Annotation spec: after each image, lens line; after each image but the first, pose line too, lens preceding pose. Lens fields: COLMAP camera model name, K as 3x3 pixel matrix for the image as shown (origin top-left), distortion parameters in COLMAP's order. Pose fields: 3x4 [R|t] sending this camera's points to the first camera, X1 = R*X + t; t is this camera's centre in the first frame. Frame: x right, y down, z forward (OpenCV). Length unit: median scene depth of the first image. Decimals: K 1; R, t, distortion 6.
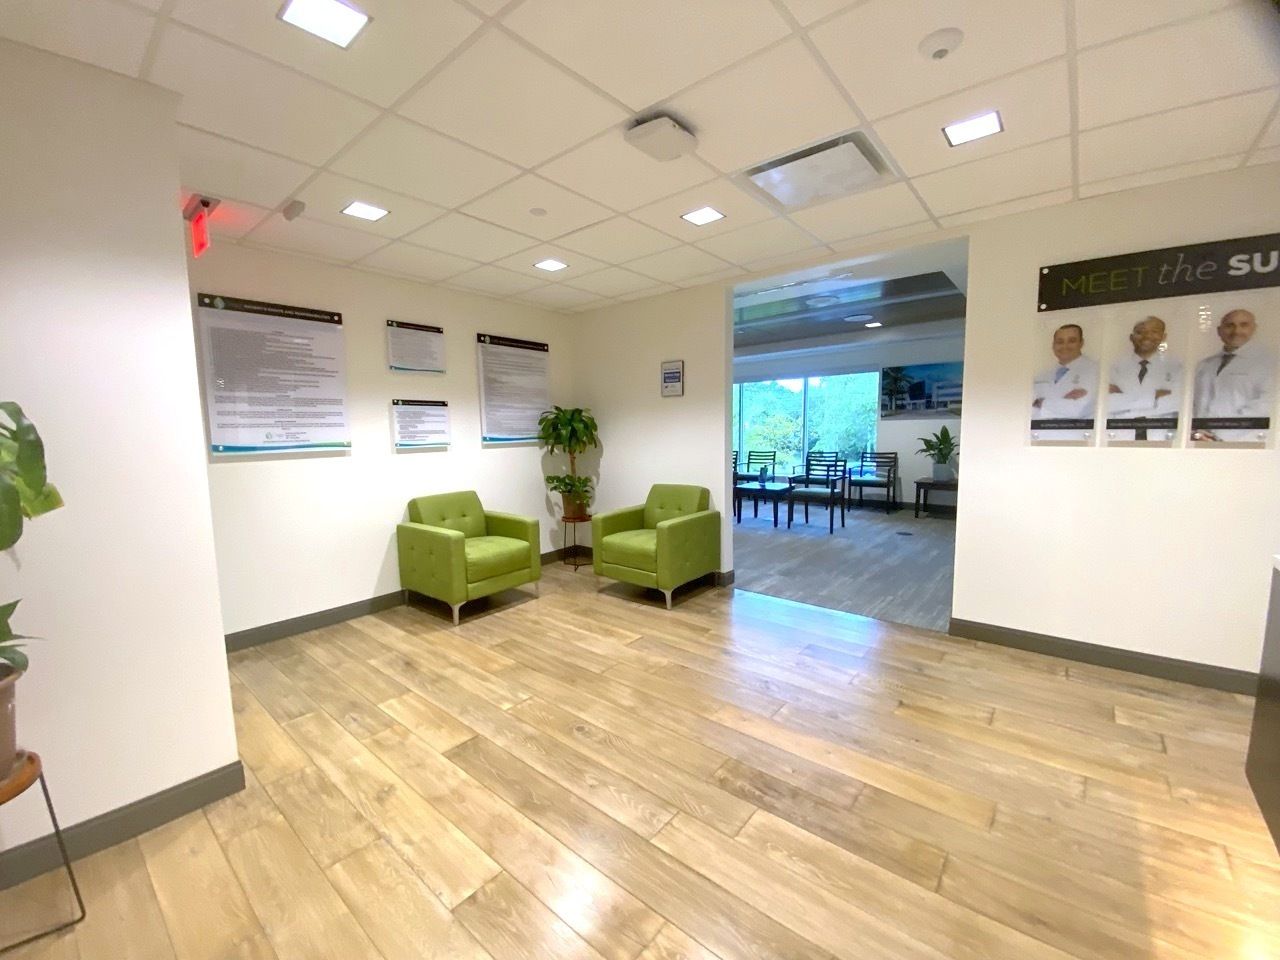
lens RADIAL K [[516.9, 0, 640.0], [0, 516.9, 480.0], [0, 0, 1]] dist [0.018197, -0.017682]
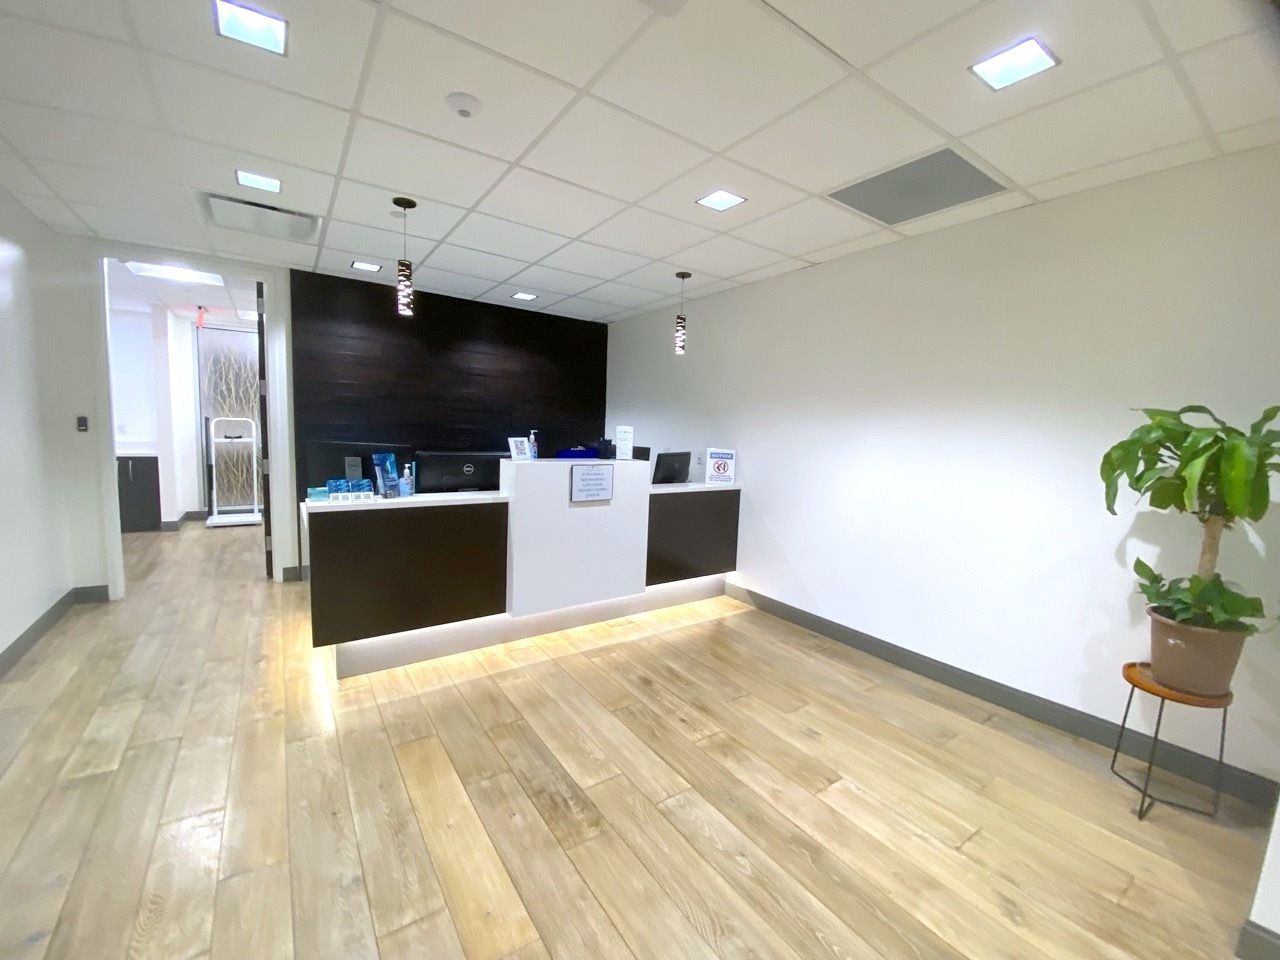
lens RADIAL K [[521.1, 0, 640.0], [0, 521.1, 480.0], [0, 0, 1]] dist [0.015326, -0.019154]
pose [[-0.963996, -0.042700, 0.262466, -0.125343], [0.008290, 0.981718, 0.190160, -0.174185], [-0.265788, 0.185489, -0.946018, 1.690496]]
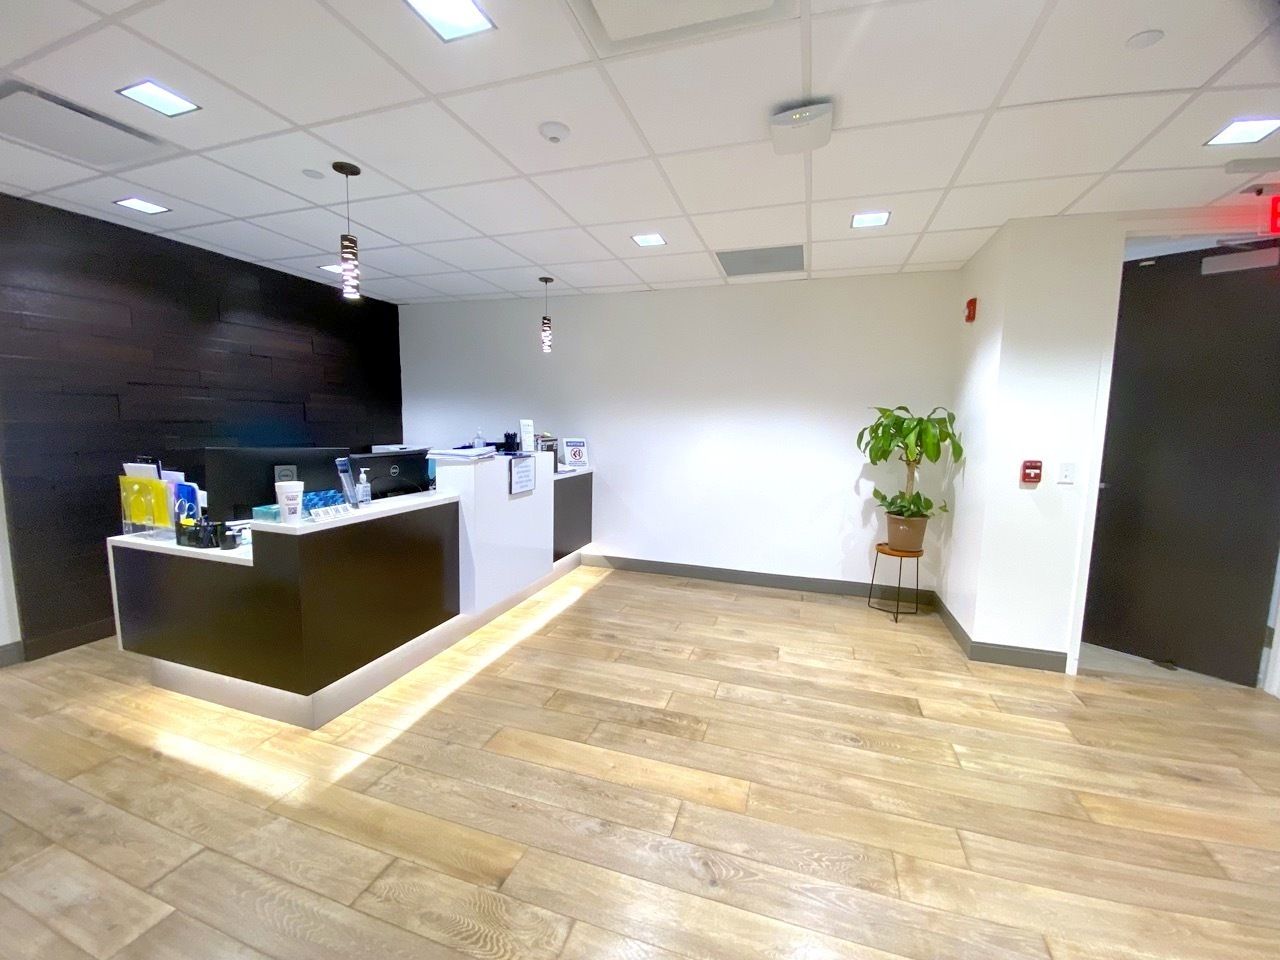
lens RADIAL K [[516.9, 0, 640.0], [0, 516.9, 480.0], [0, 0, 1]] dist [0.018197, -0.017682]
pose [[-0.928469, 0.041711, -0.369060, 0.691490], [-0.039971, 0.976681, 0.210941, -0.215336], [0.369252, 0.210604, -0.905151, 1.884680]]
